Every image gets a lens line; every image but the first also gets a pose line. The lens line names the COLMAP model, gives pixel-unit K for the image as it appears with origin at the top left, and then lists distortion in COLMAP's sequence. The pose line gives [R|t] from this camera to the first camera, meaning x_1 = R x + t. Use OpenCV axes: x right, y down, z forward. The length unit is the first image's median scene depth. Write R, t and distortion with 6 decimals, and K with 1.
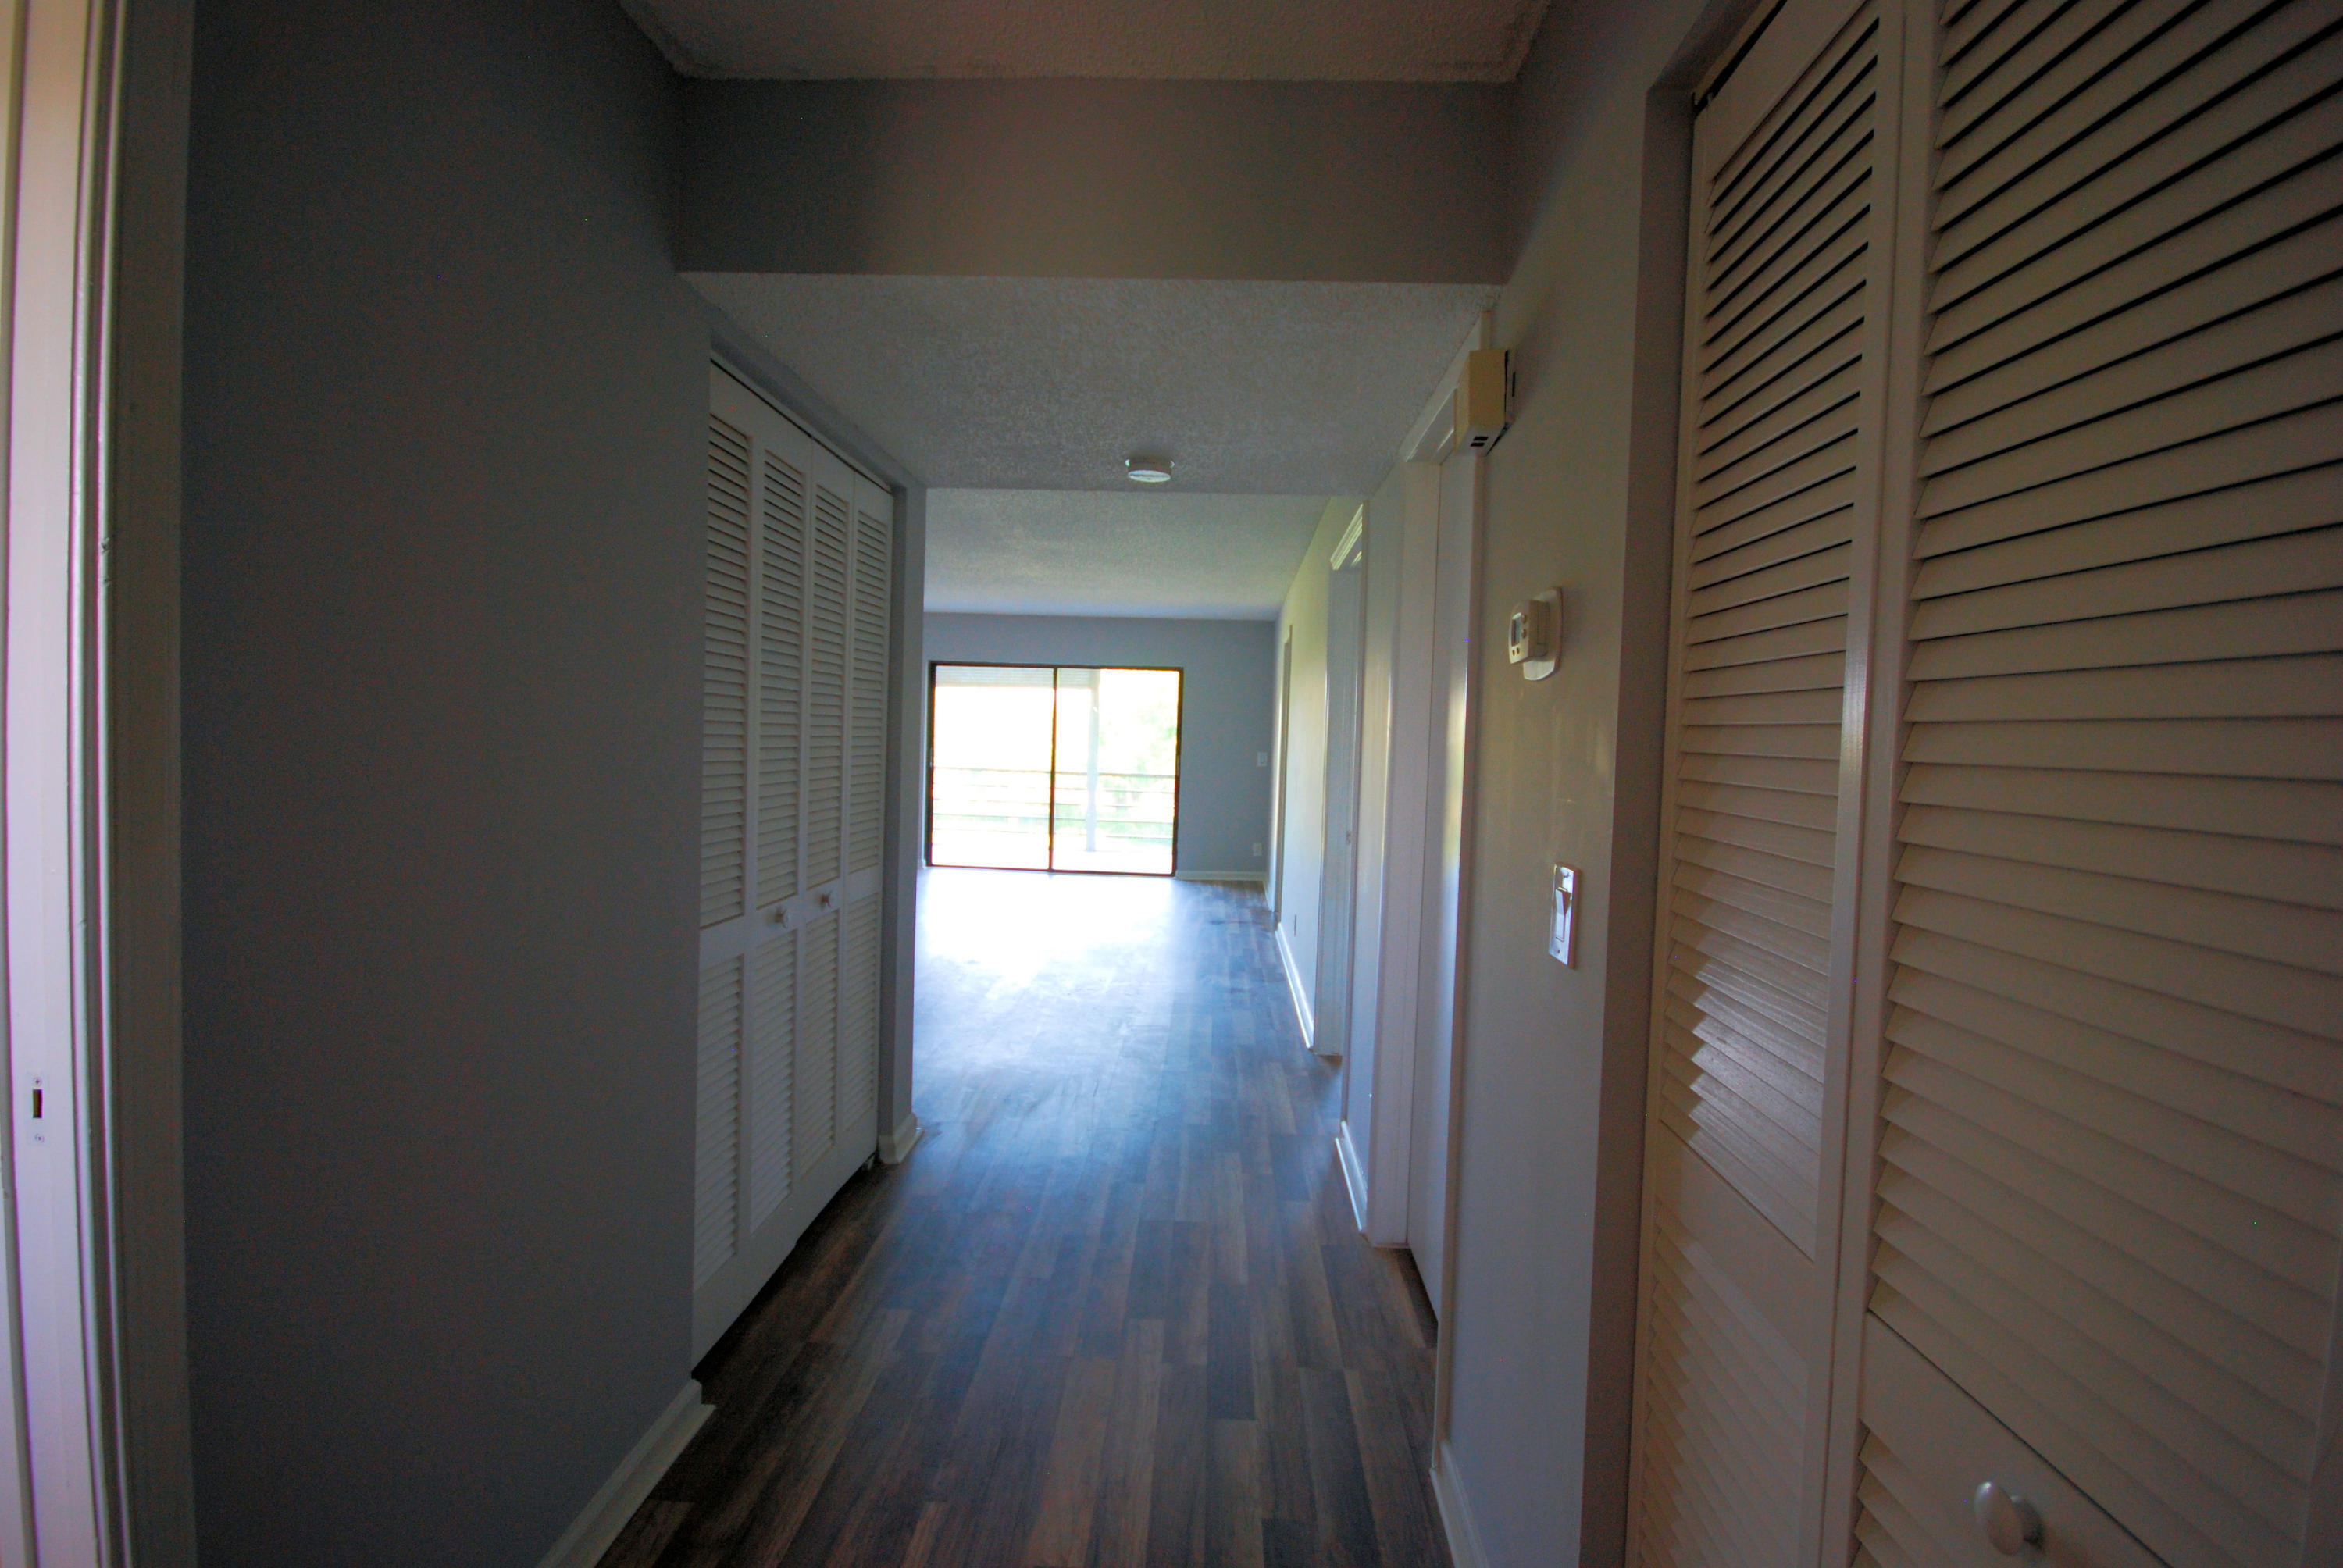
lens RADIAL K [[1032.7, 0, 1171.8], [0, 1032.7, 779.1], [0, 0, 1]] dist [0.002719, 0.000182]
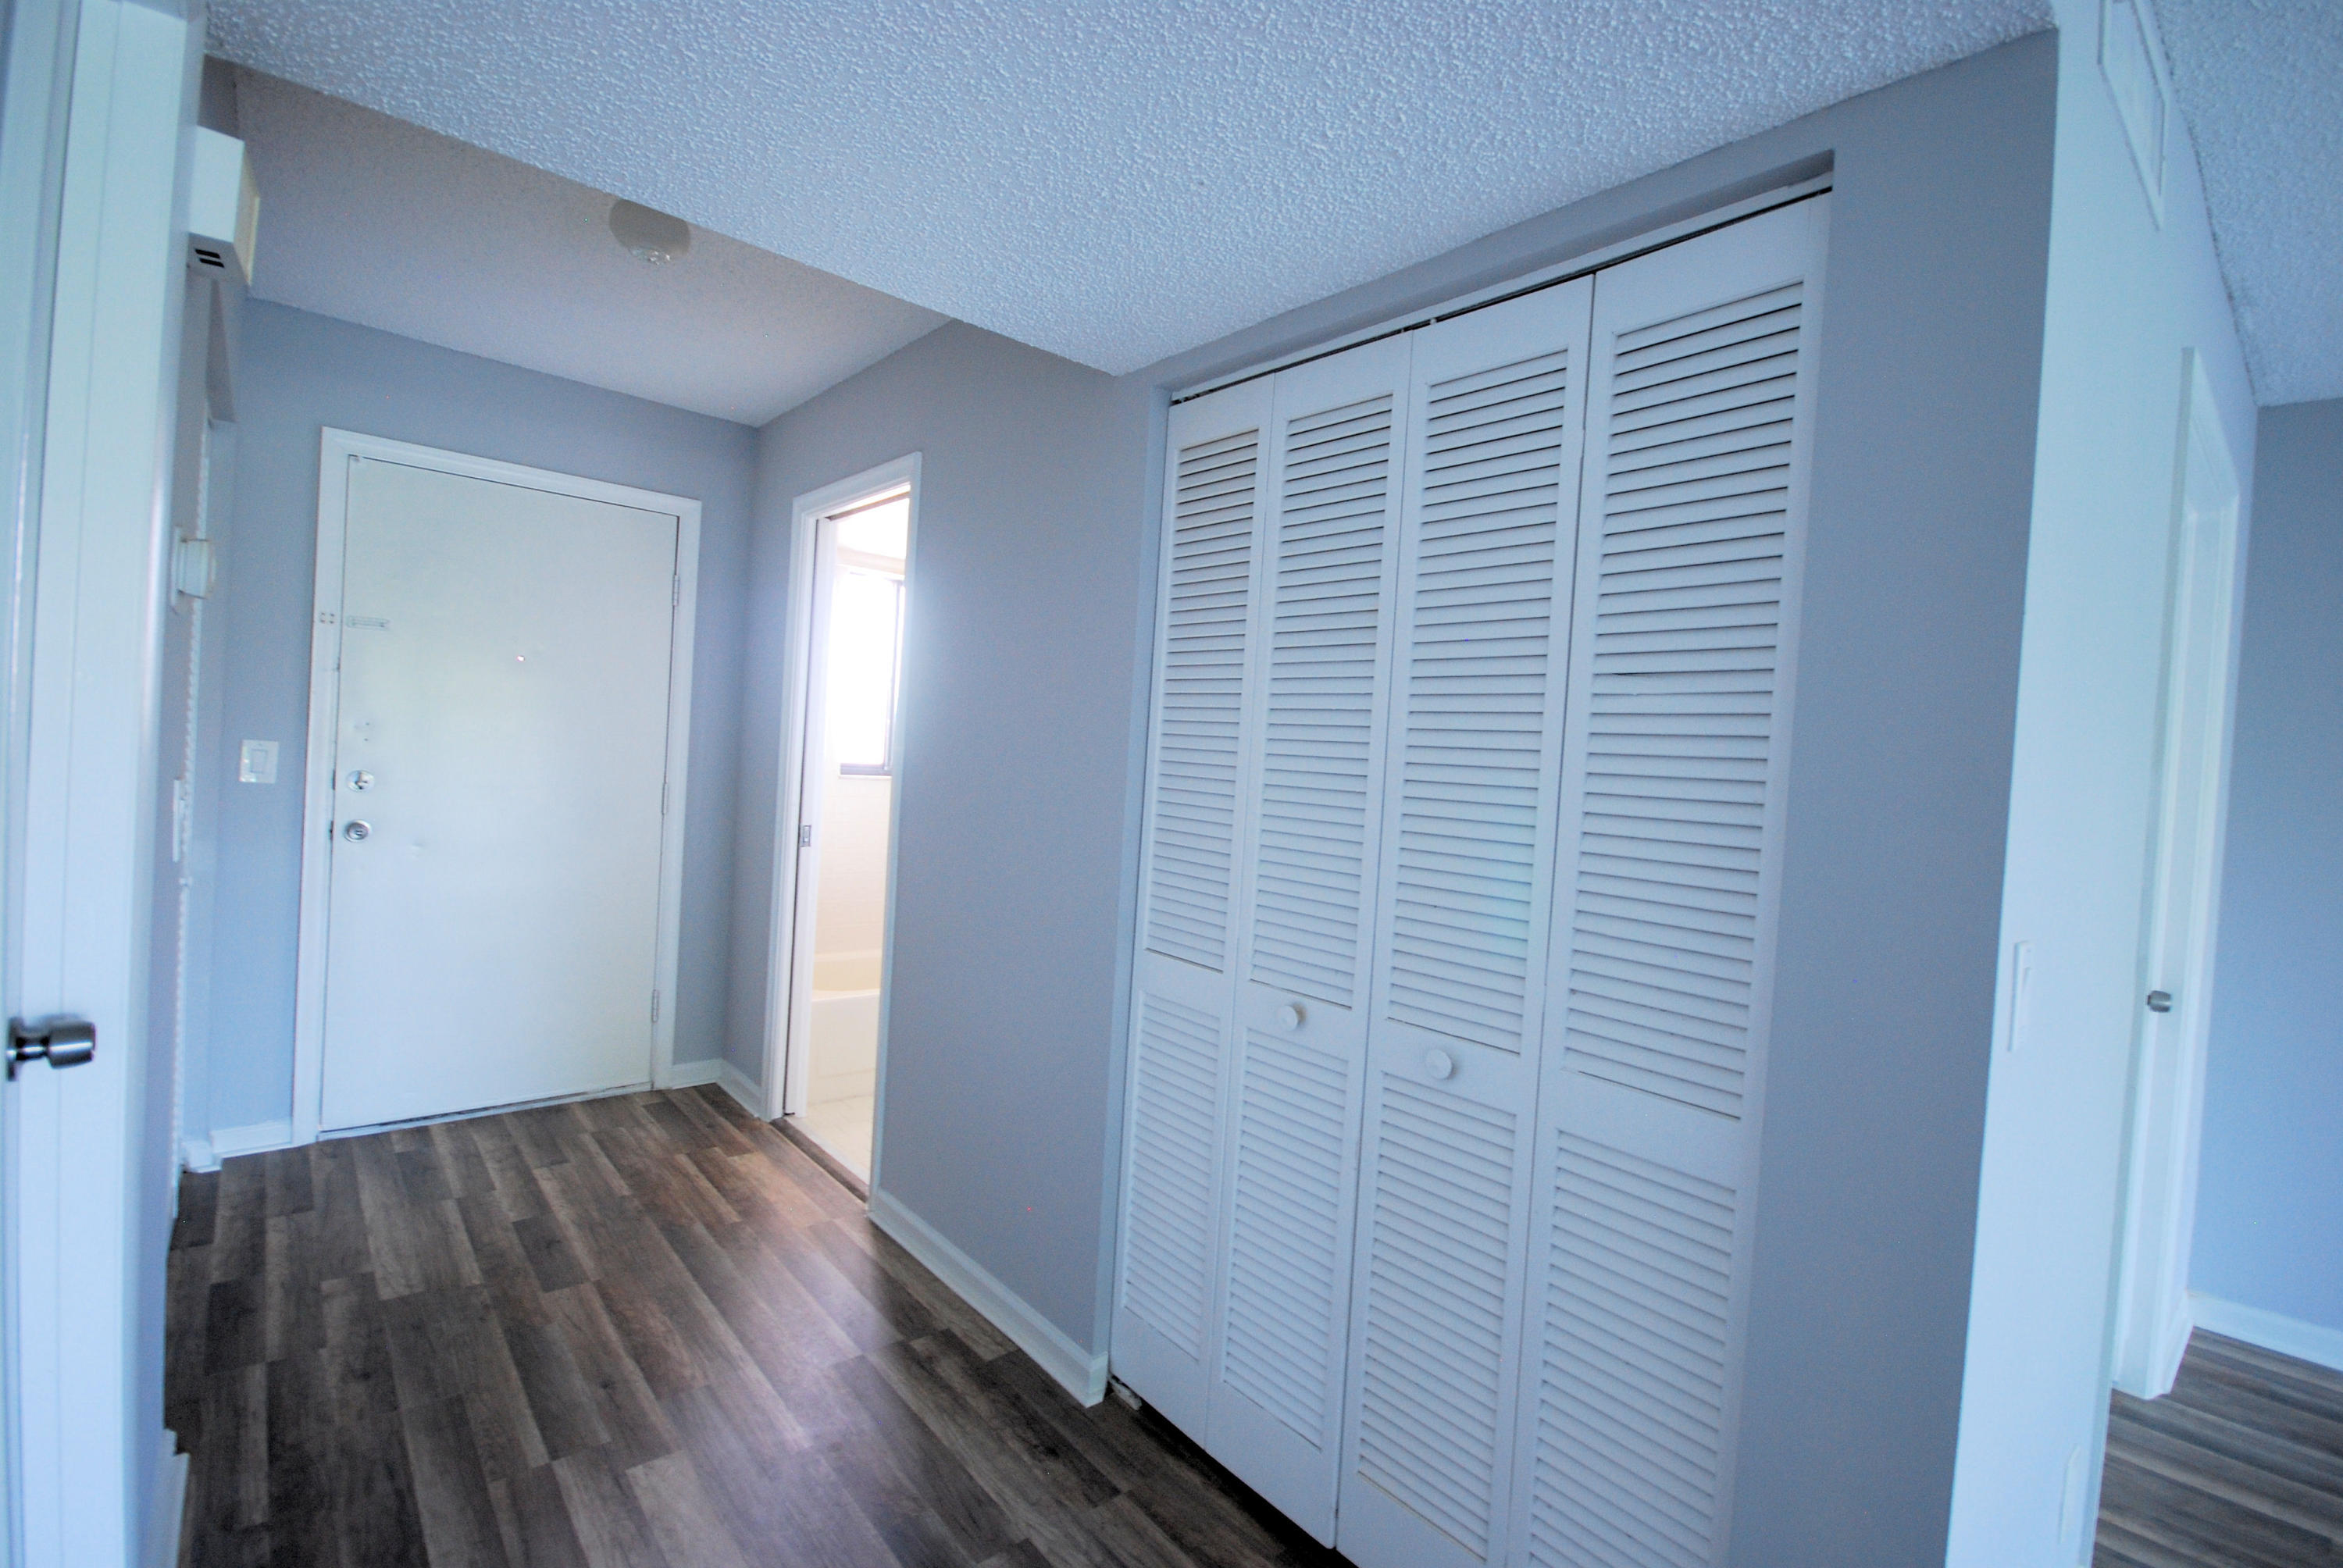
lens RADIAL K [[1032.7, 0, 1172.8], [0, 1032.7, 778.4], [0, 0, 1]] dist [0.002719, 0.000182]
pose [[-0.725005, -0.060017, -0.686123, 0.271357], [-0.111974, 0.993214, 0.031440, -0.064506], [0.679580, 0.099622, -0.726806, 1.967310]]
